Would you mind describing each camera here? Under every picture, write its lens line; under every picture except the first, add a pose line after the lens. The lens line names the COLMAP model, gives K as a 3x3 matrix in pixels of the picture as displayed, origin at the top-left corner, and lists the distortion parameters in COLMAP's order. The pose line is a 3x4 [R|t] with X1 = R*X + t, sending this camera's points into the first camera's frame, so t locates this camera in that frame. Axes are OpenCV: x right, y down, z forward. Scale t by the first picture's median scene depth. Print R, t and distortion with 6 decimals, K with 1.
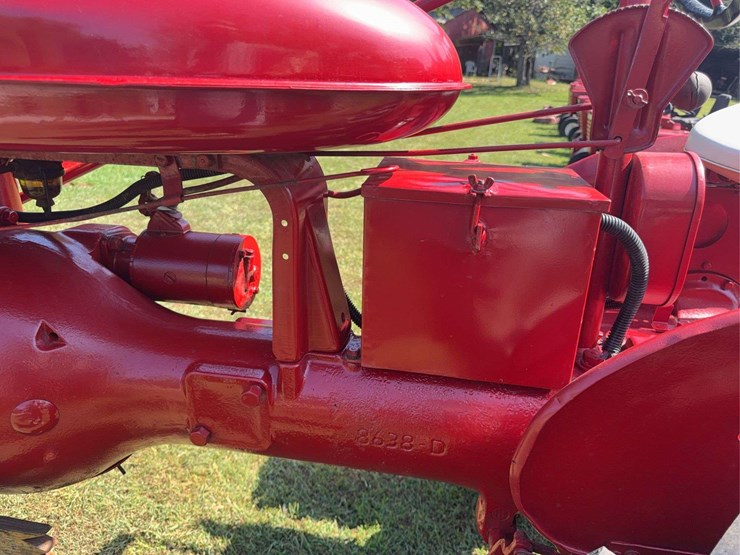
lens RADIAL K [[533.3, 0, 370.0], [0, 533.3, 277.5], [0, 0, 1]] dist [0.037379, -0.045473]
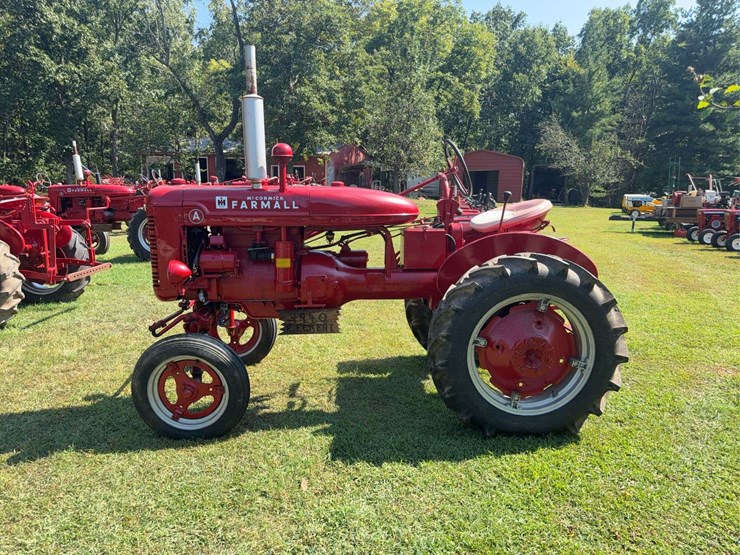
lens RADIAL K [[533.3, 0, 370.0], [0, 533.3, 277.5], [0, 0, 1]] dist [0.037379, -0.045473]
pose [[0.976819, -0.061086, 0.205167, -1.019524], [0.101863, 0.975598, -0.194505, 0.886859], [-0.188279, 0.210895, 0.959205, -2.753920]]
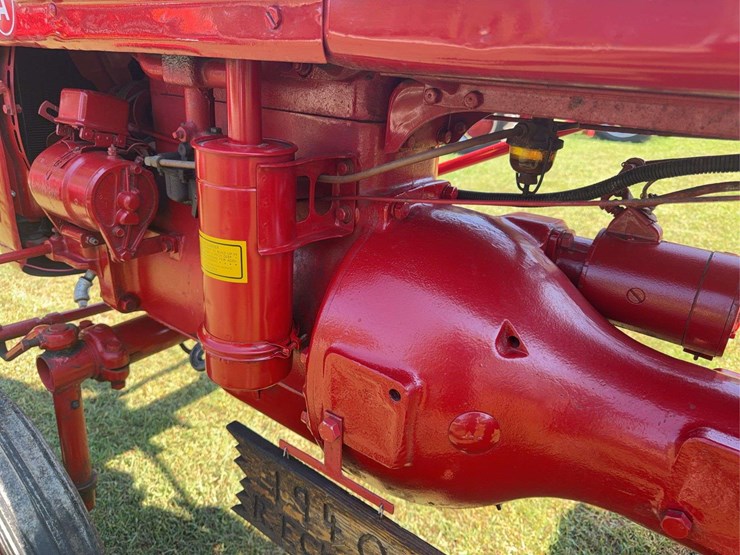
lens RADIAL K [[533.3, 0, 370.0], [0, 533.3, 277.5], [0, 0, 1]] dist [0.037379, -0.045473]
pose [[0.901003, 0.197386, -0.386307, -0.412813], [-0.202938, 0.978824, 0.026813, 0.030045], [0.383419, 0.054238, 0.921981, 0.135030]]
